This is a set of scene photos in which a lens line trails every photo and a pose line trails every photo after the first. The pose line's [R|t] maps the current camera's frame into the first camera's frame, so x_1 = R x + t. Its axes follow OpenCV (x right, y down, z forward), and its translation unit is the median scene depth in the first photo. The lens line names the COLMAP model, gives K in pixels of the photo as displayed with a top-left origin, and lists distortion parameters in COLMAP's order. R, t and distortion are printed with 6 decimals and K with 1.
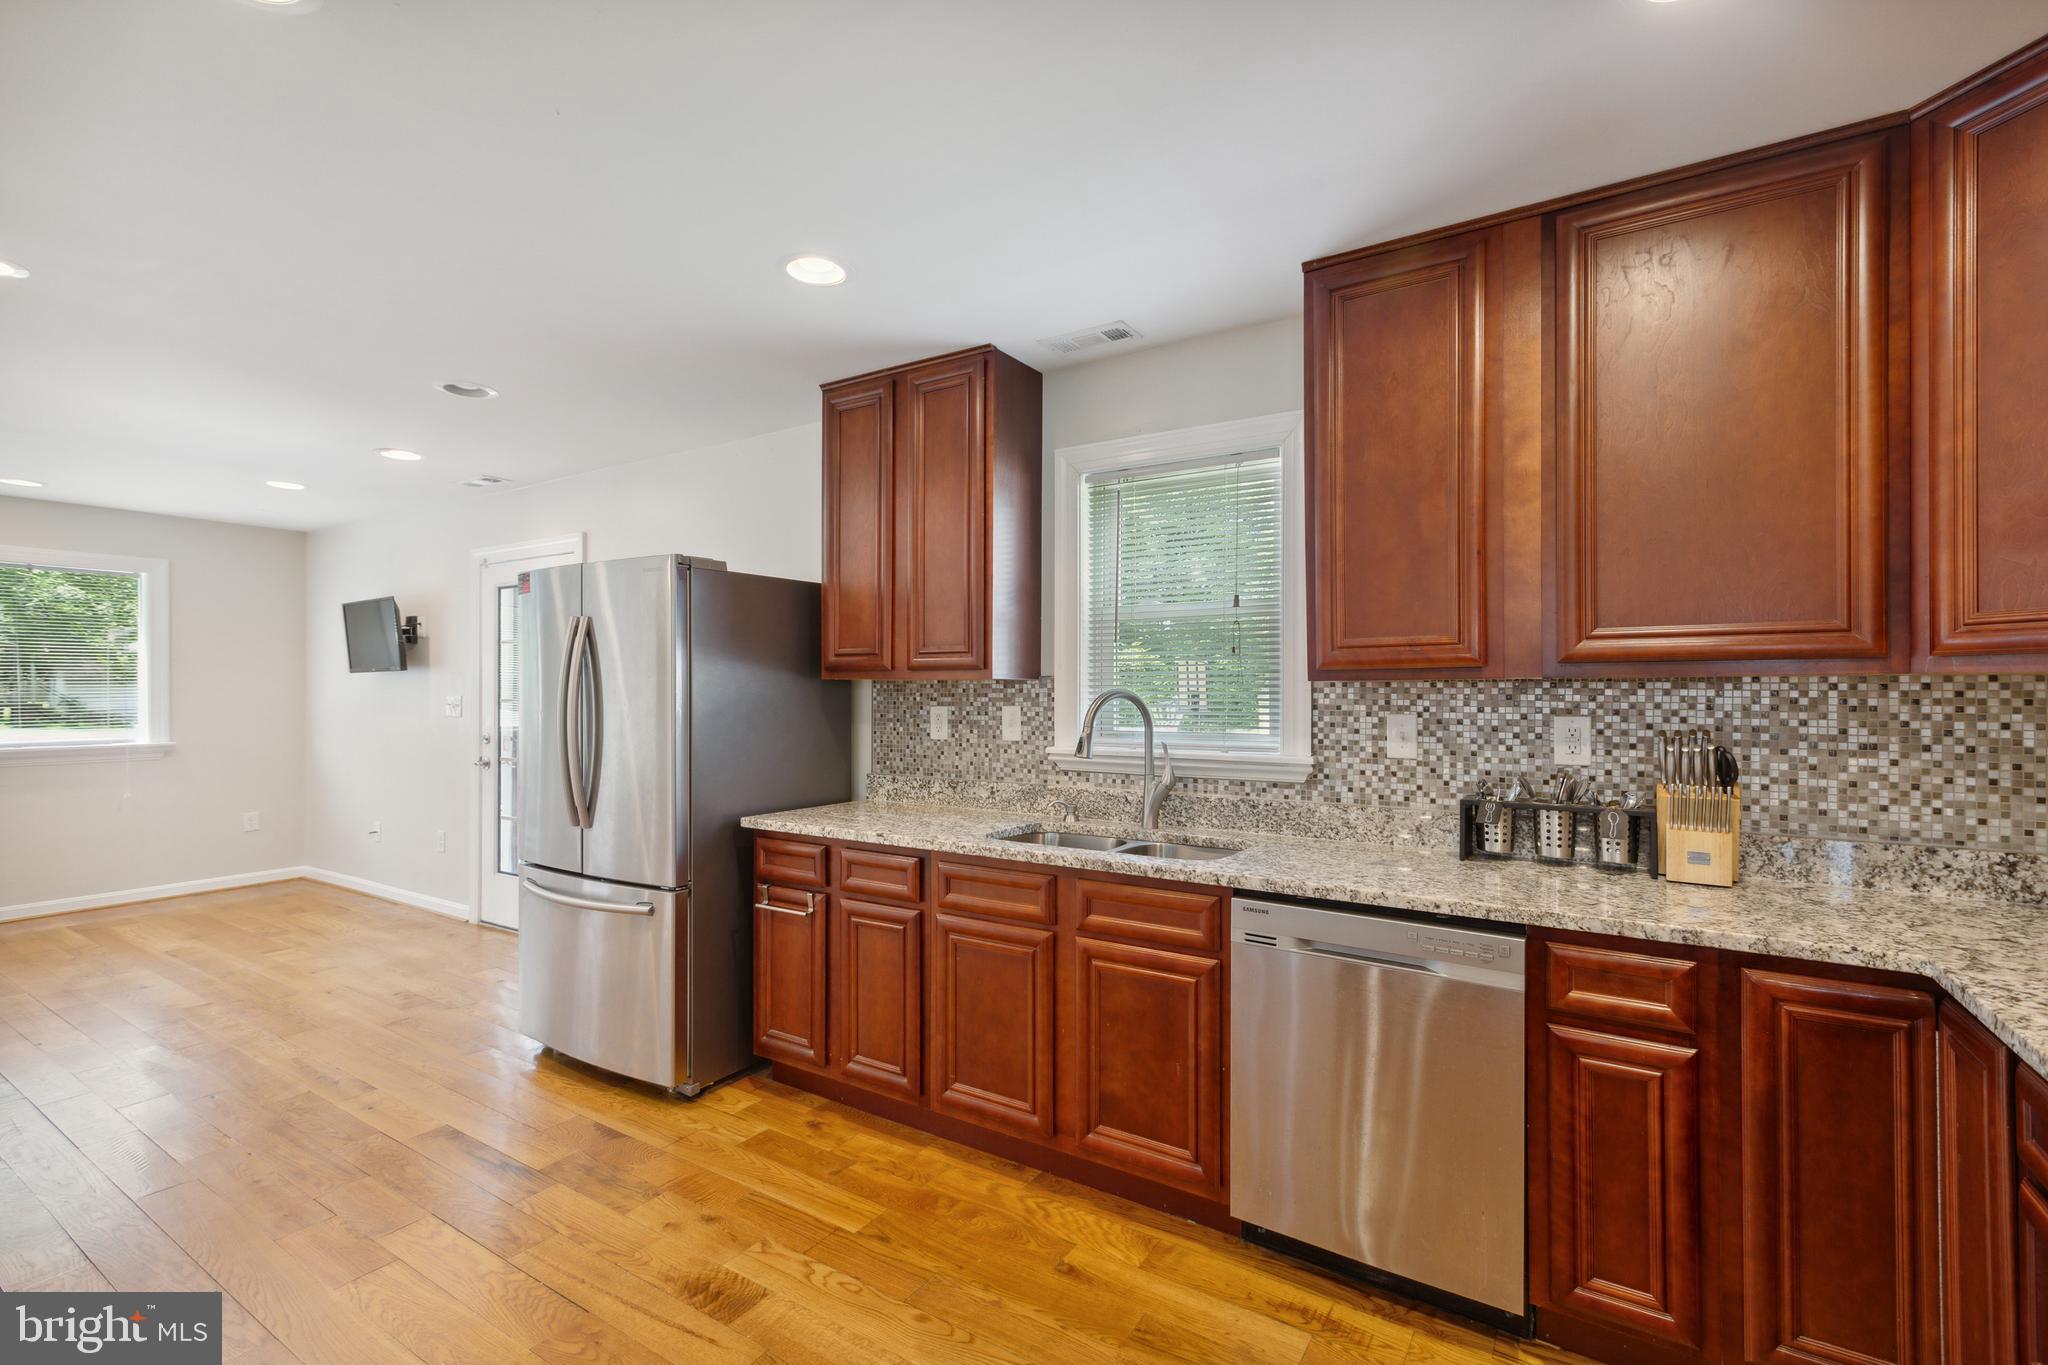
lens RADIAL K [[904.2, 0, 1050.2], [0, 904.2, 693.3], [0, 0, 1]] dist [0.017766, -0.000052]
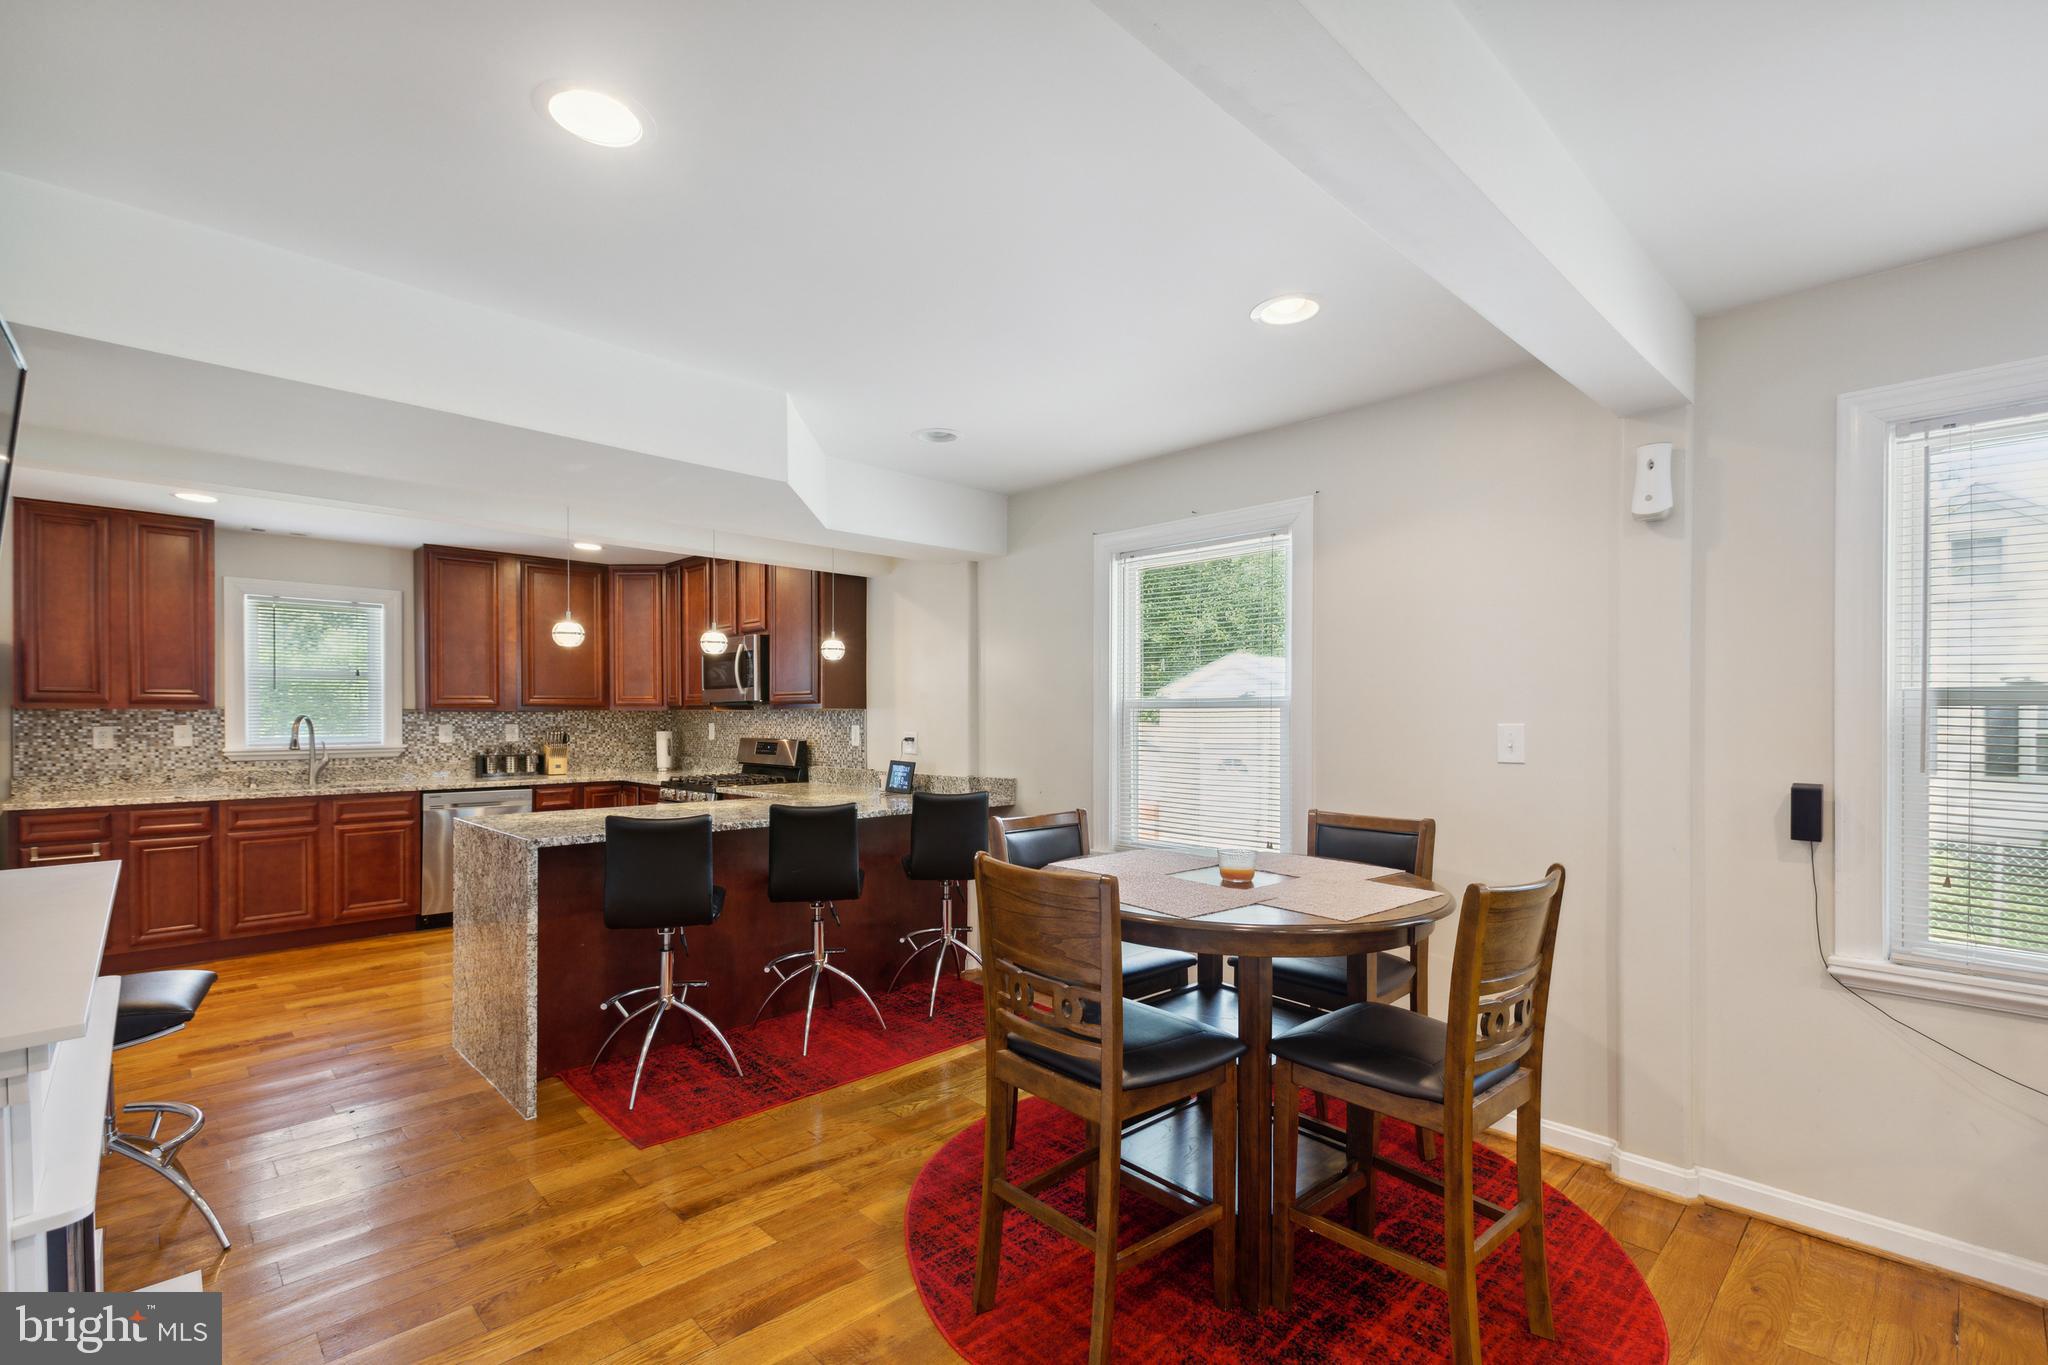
lens RADIAL K [[891.1, 0, 1010.0], [0, 891.1, 711.6], [0, 0, 1]] dist [0.018596, -0.000406]
pose [[0.236850, 0.002033, 0.971544, -1.594246], [0.004543, 0.999985, -0.003200, 0.001781], [-0.971536, 0.005171, 0.236837, -1.050410]]
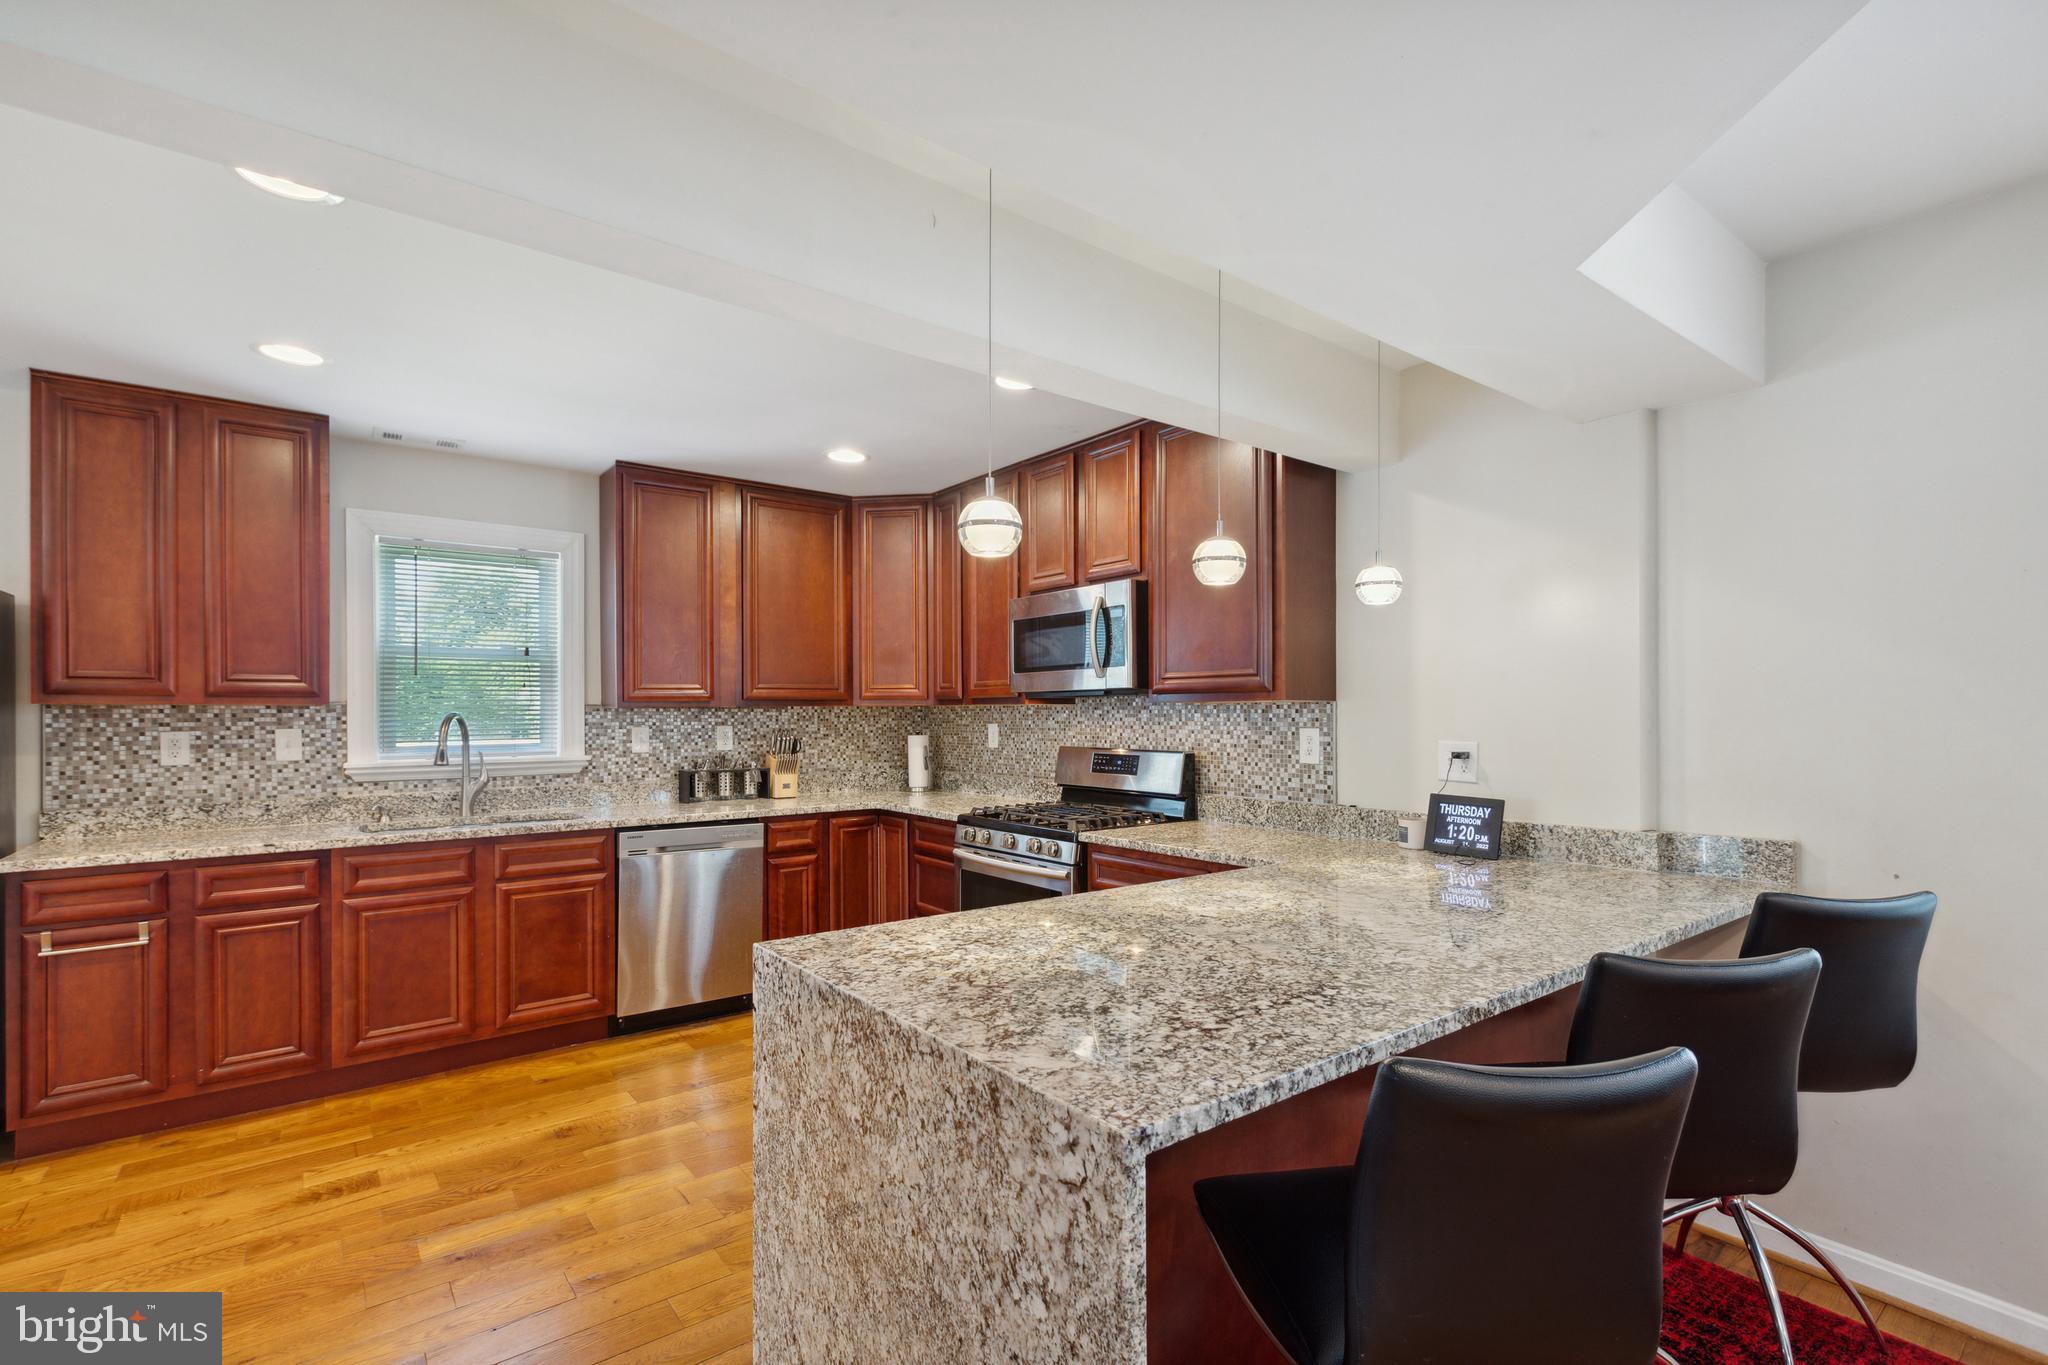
lens RADIAL K [[911.0, 0, 1012.5], [0, 911.0, 707.7], [0, 0, 1]] dist [0.020719, 0.000612]
pose [[0.354250, 0.002460, 0.935148, -0.968540], [0.007271, 0.999959, -0.005384, 0.000628], [-0.935123, 0.008707, 0.354217, -0.268779]]
